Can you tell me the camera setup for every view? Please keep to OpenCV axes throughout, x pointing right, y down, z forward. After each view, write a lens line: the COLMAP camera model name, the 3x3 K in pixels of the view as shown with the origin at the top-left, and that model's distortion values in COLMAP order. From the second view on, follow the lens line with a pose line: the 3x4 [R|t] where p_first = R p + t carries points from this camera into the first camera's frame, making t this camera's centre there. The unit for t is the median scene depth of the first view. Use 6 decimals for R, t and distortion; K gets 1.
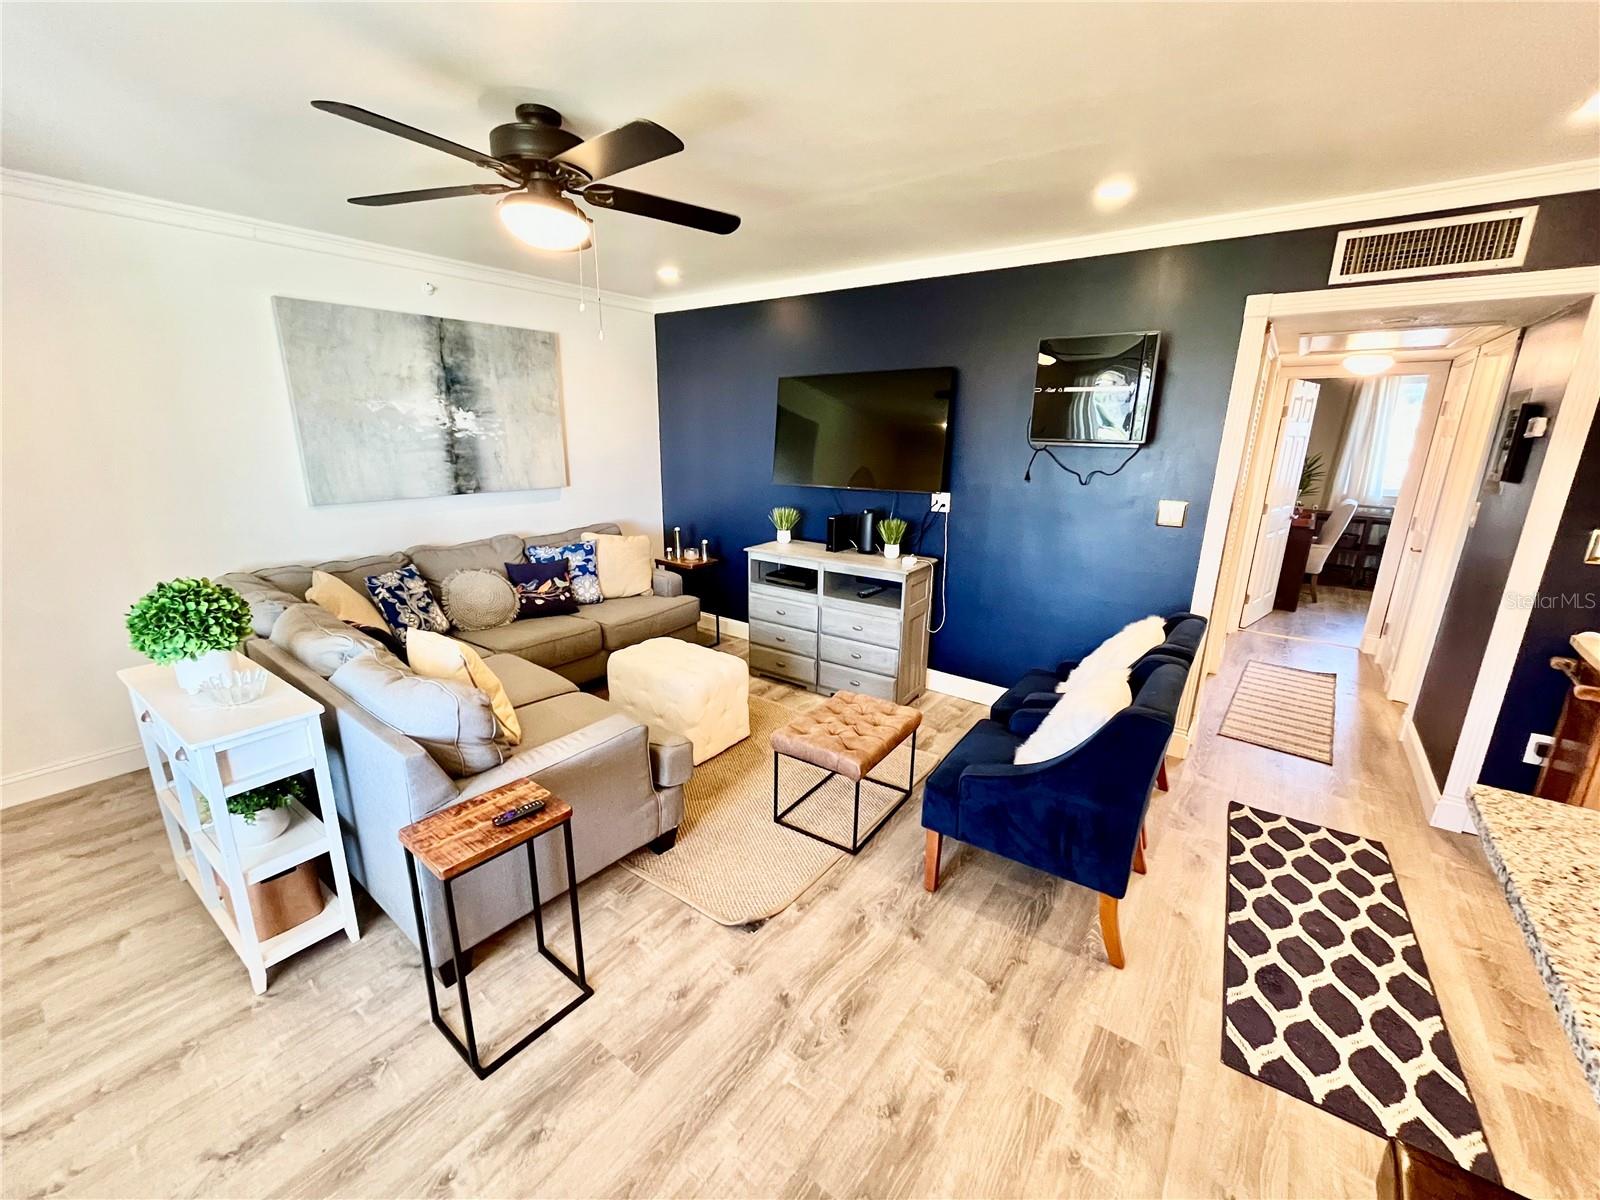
lens RADIAL K [[646.0, 0, 799.3], [0, 646.0, 601.2], [0, 0, 1]] dist [-0.003317, 0.000475]
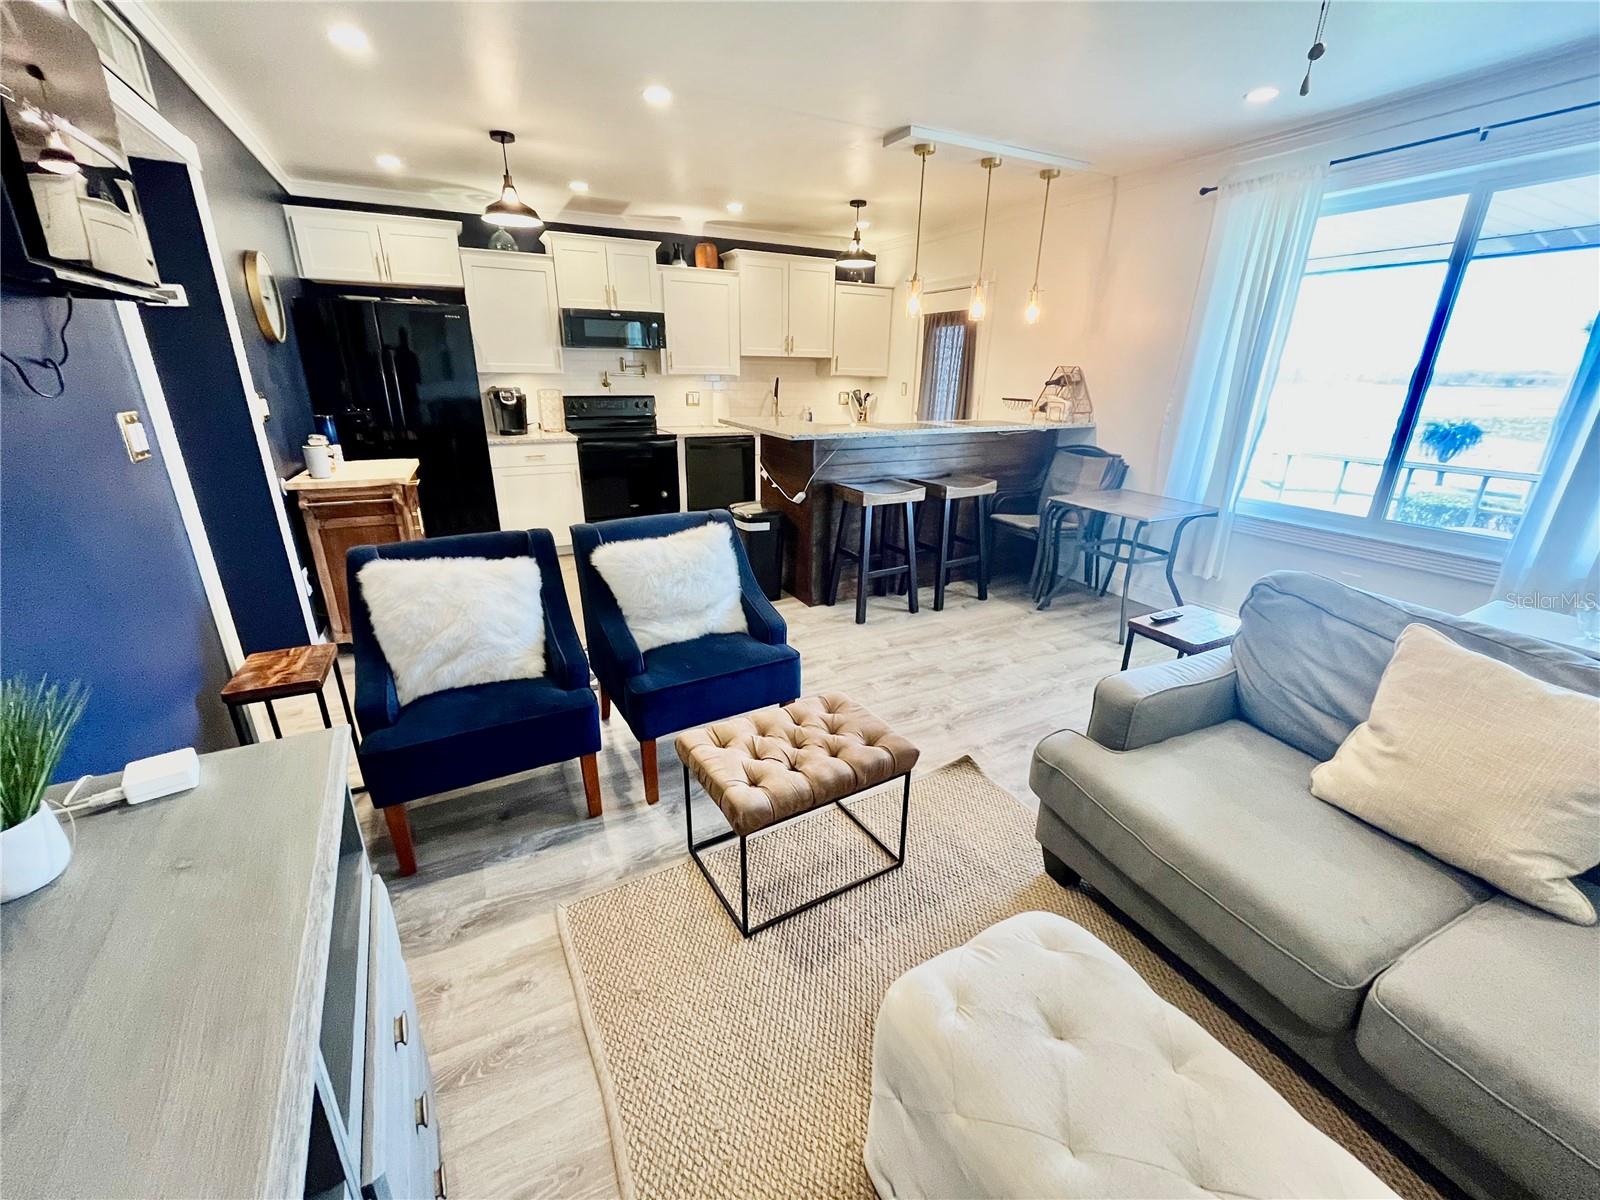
lens RADIAL K [[642.5, 0, 798.7], [0, 642.5, 601.6], [0, 0, 1]] dist [-0.002183, 0.000043]
pose [[-0.901242, -0.169920, 0.398610, -0.132592], [0.088371, 0.828497, 0.552976, -0.236516], [-0.424209, 0.533591, -0.731661, 1.091643]]
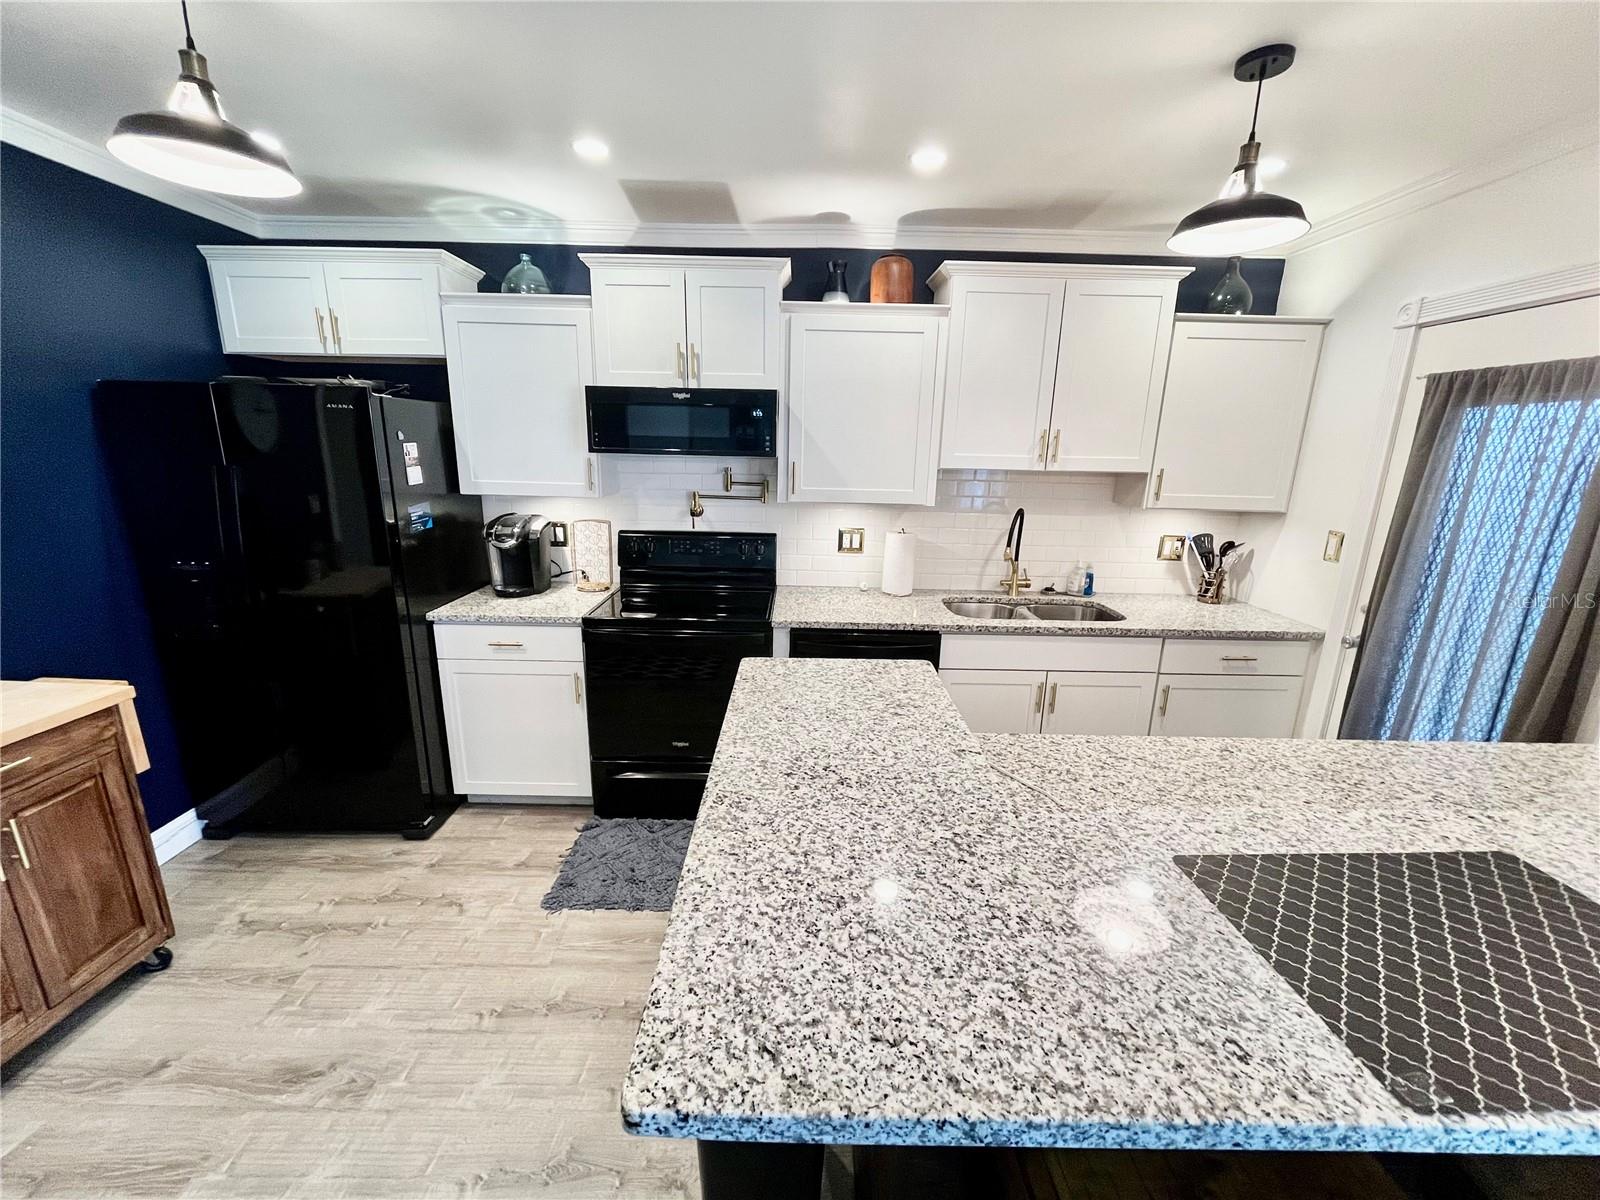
lens RADIAL K [[642.5, 0, 798.7], [0, 642.5, 601.6], [0, 0, 1]] dist [-0.002183, 0.000043]
pose [[-0.600731, -0.216186, 0.769666, 0.183070], [0.178615, 0.902112, 0.392798, -0.072581], [-0.779242, 0.373440, -0.503313, 0.280514]]
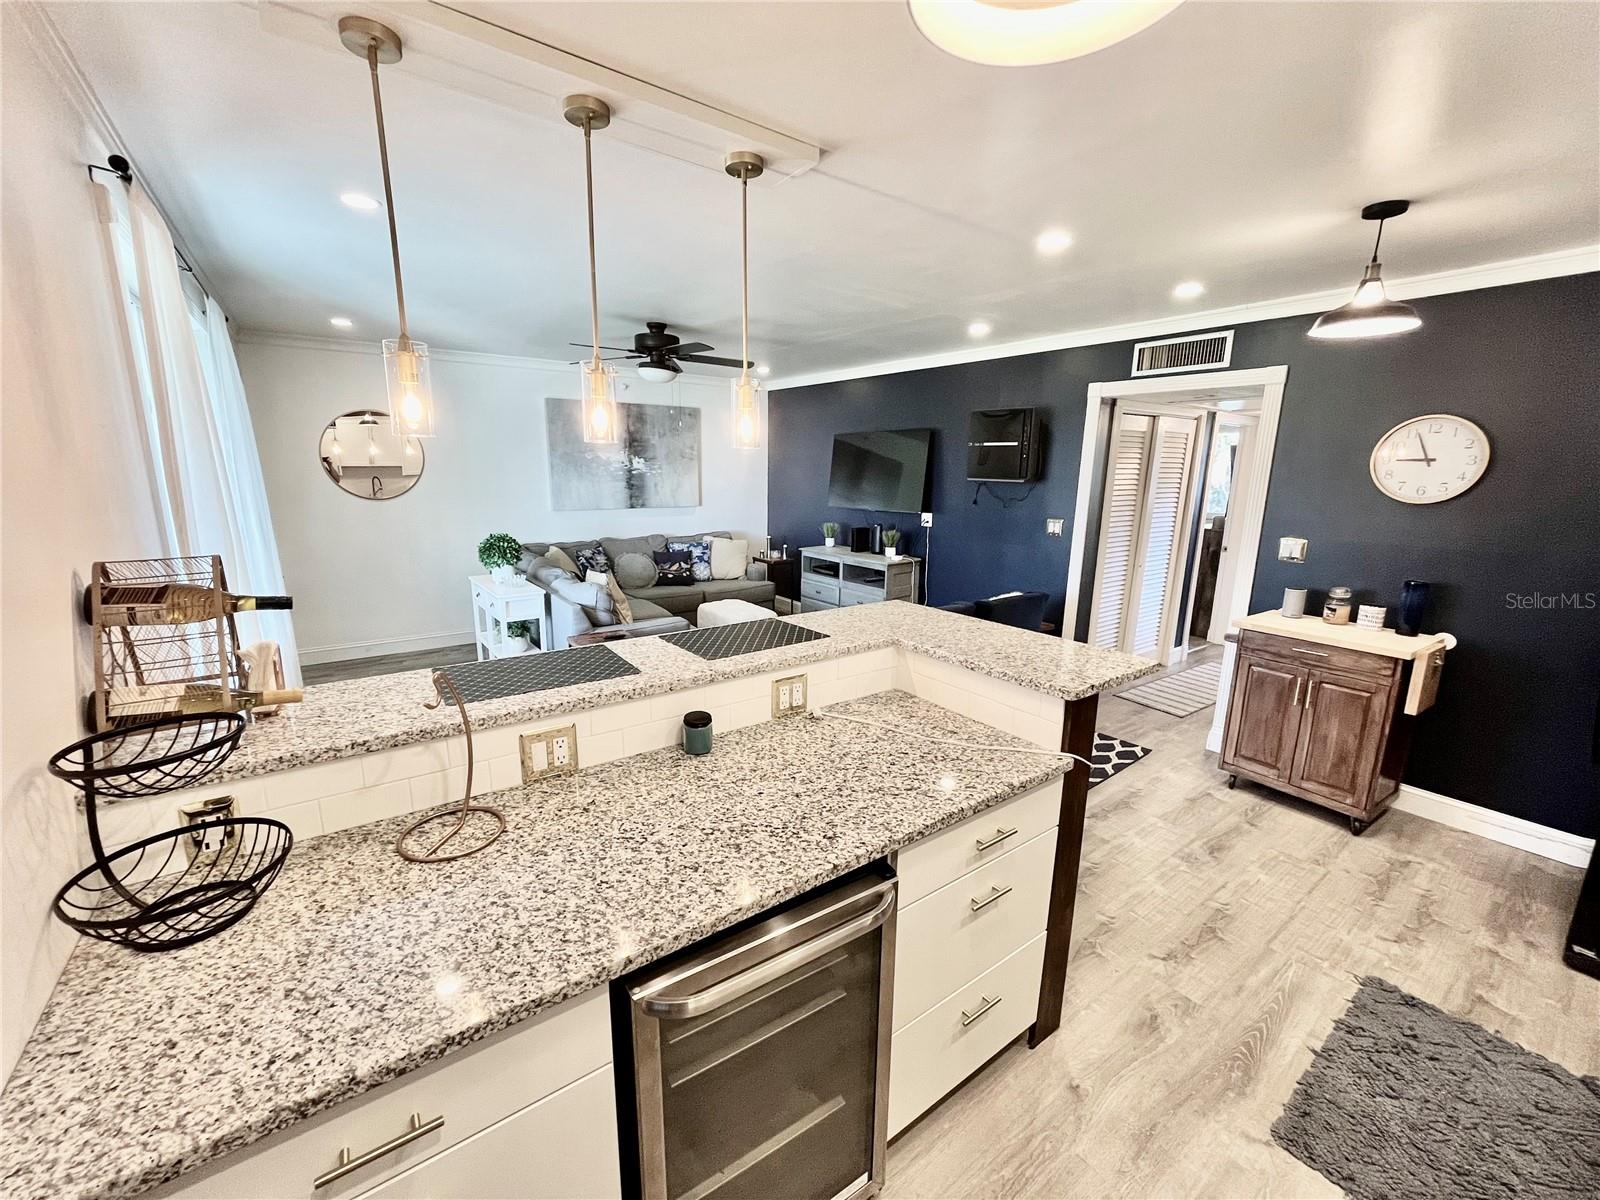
lens RADIAL K [[646.3, 0, 800.0], [0, 646.3, 600.0], [0, 0, 1]] dist [0.003010, -0.004122]
pose [[0.957500, 0.059518, -0.282224, 0.398937], [-0.075692, 0.996035, -0.046748, 0.123678], [0.278323, 0.066123, 0.958209, -0.485392]]
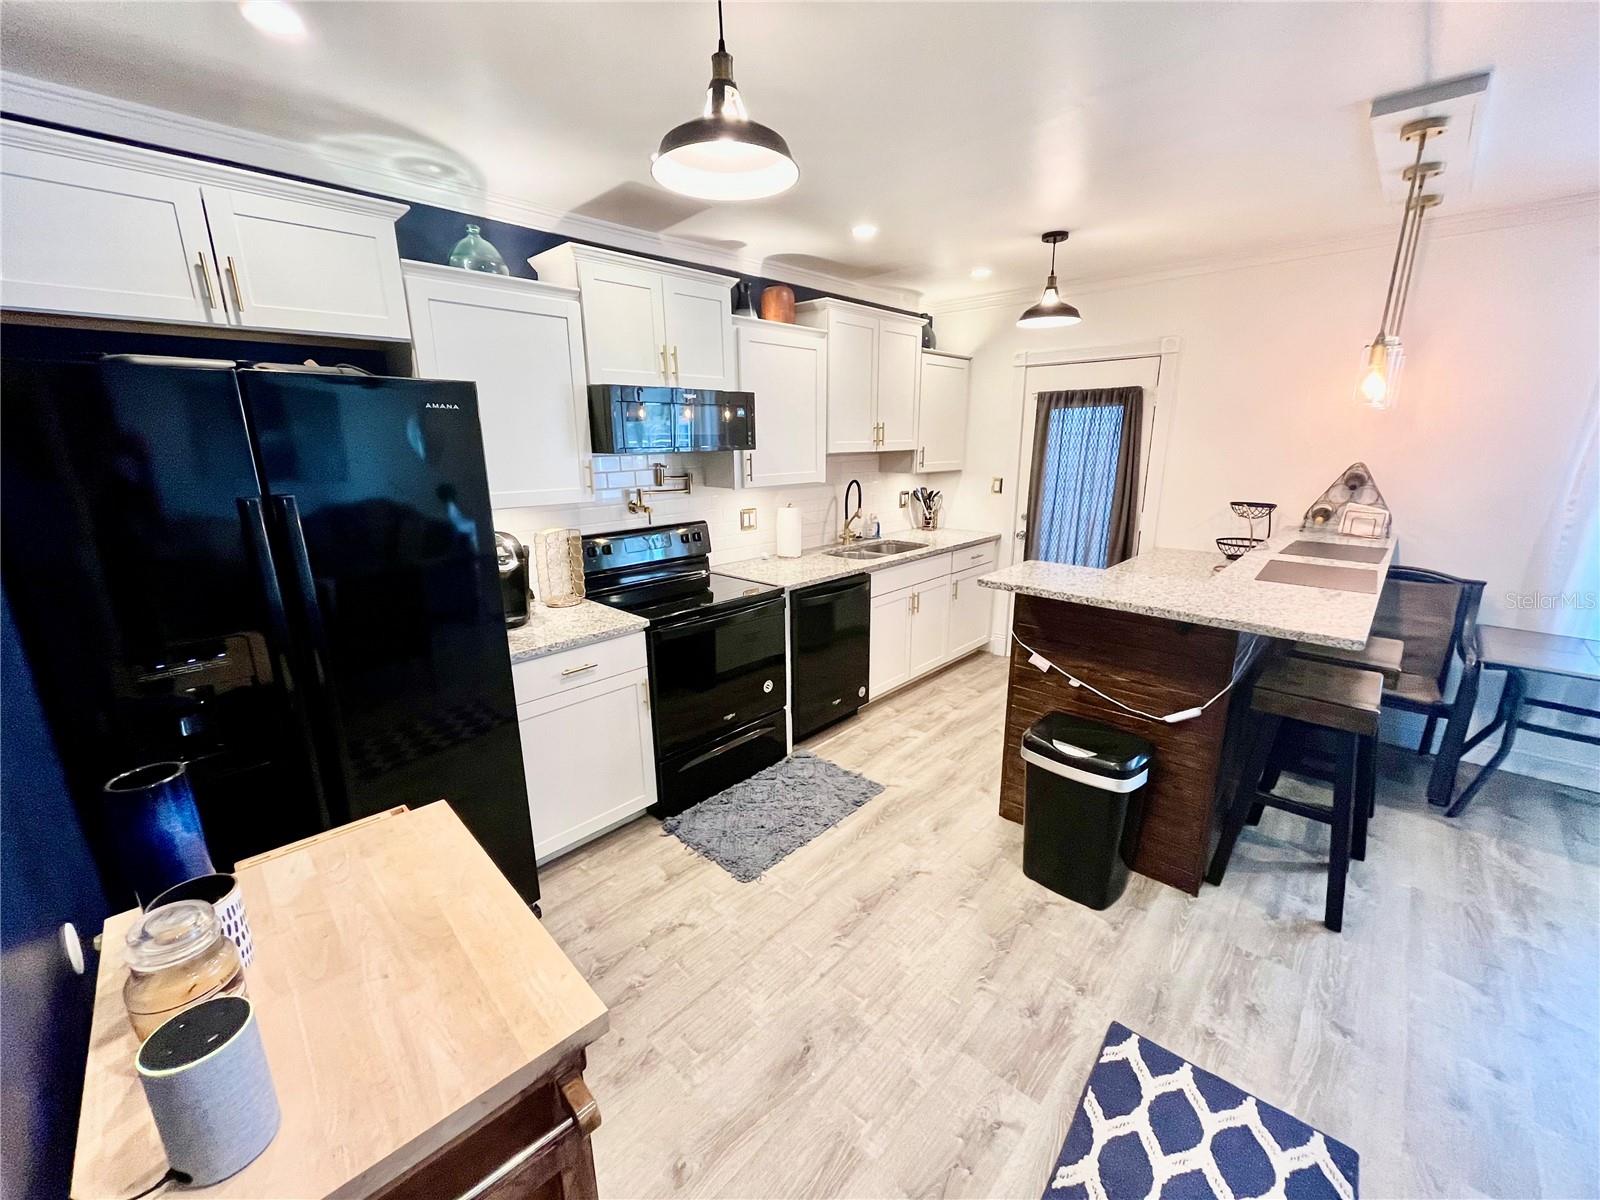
lens RADIAL K [[642.1, 0, 798.6], [0, 642.1, 602.1], [0, 0, 1]] dist [-0.003508, -0.000199]
pose [[-0.993682, -0.029652, 0.108248, 0.644100], [0.027443, 0.871003, 0.490511, -0.179688], [-0.108829, 0.490382, -0.864686, 0.705853]]
